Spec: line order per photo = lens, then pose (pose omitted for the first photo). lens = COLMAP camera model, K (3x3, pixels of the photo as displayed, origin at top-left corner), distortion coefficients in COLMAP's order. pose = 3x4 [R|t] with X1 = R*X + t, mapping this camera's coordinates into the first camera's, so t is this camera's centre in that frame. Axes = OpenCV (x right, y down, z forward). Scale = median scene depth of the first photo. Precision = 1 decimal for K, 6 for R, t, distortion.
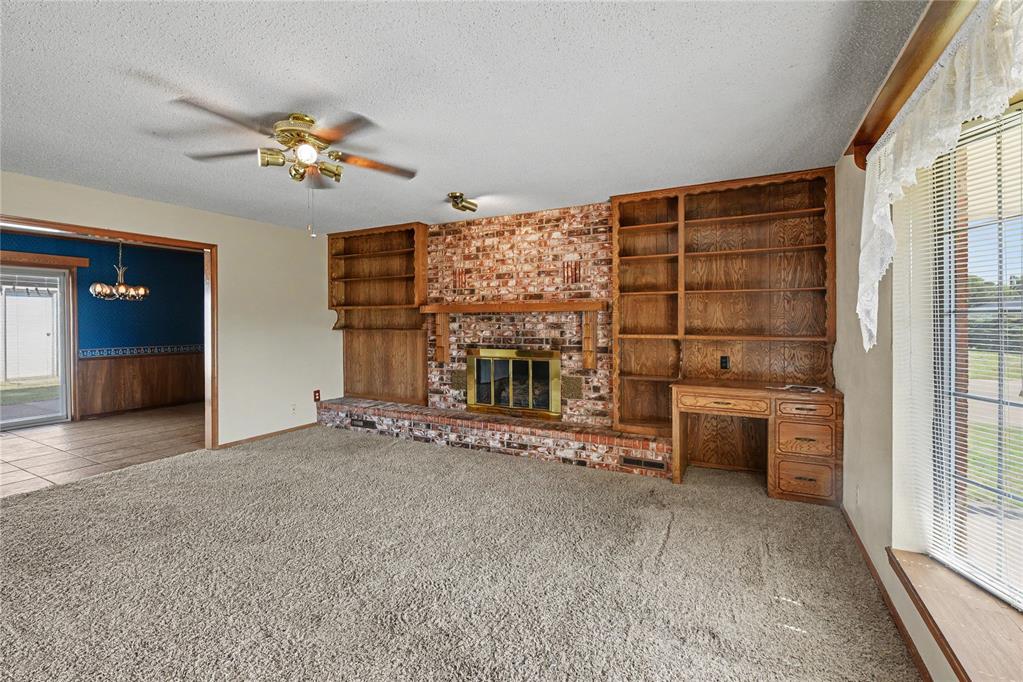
lens RADIAL K [[455.5, 0, 509.8], [0, 455.5, 321.5], [0, 0, 1]] dist [-0.001208, -0.000176]
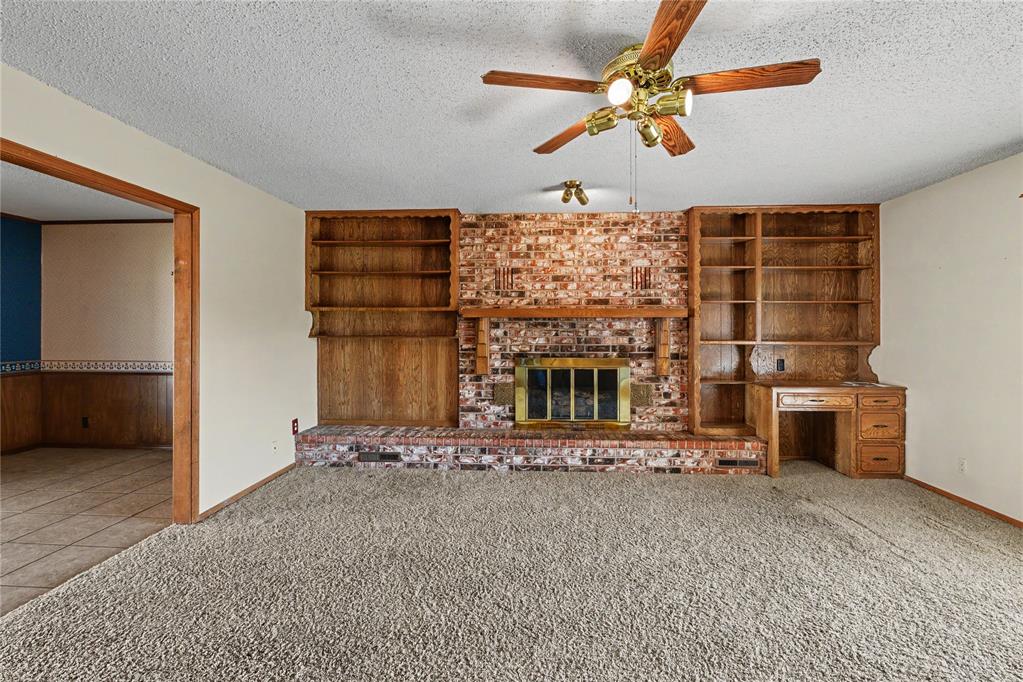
lens RADIAL K [[455.2, 0, 514.6], [0, 455.2, 323.9], [0, 0, 1]] dist [-0.002569, -0.000632]
pose [[0.905414, 0.008151, 0.424452, -0.483942], [-0.004393, 0.999942, -0.009830, 0.001676], [-0.424508, 0.007035, 0.905397, 0.204909]]
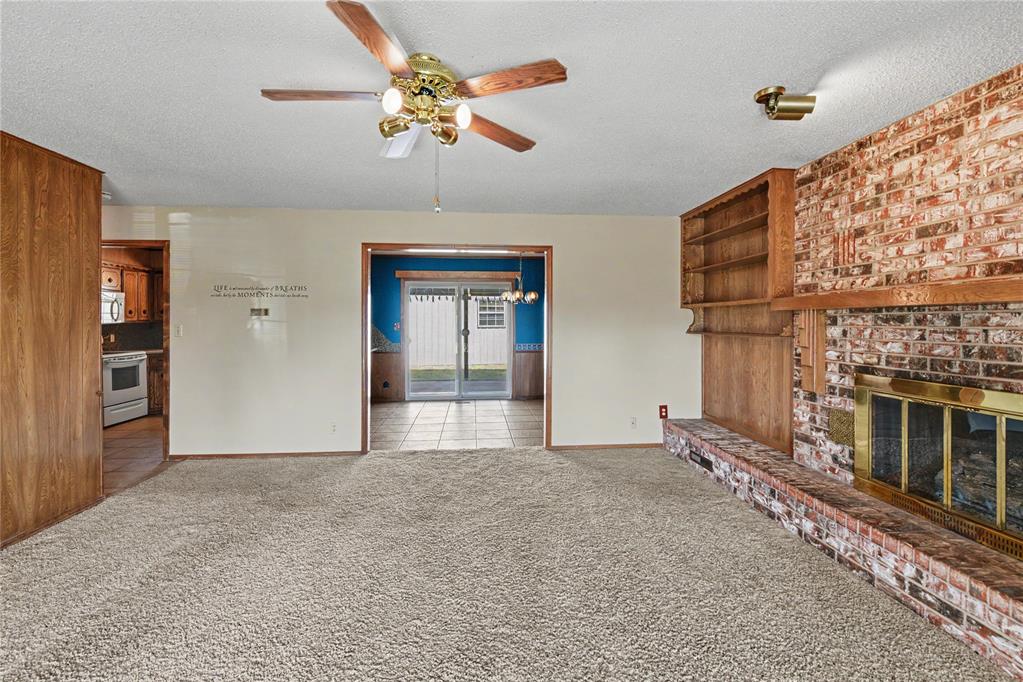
lens RADIAL K [[455.2, 0, 514.6], [0, 455.2, 323.9], [0, 0, 1]] dist [-0.002569, -0.000632]
pose [[0.550979, 0.007509, -0.834485, 0.140848], [-0.005742, 0.999970, 0.005207, -0.001047], [0.834499, 0.001922, 0.551006, 0.363606]]
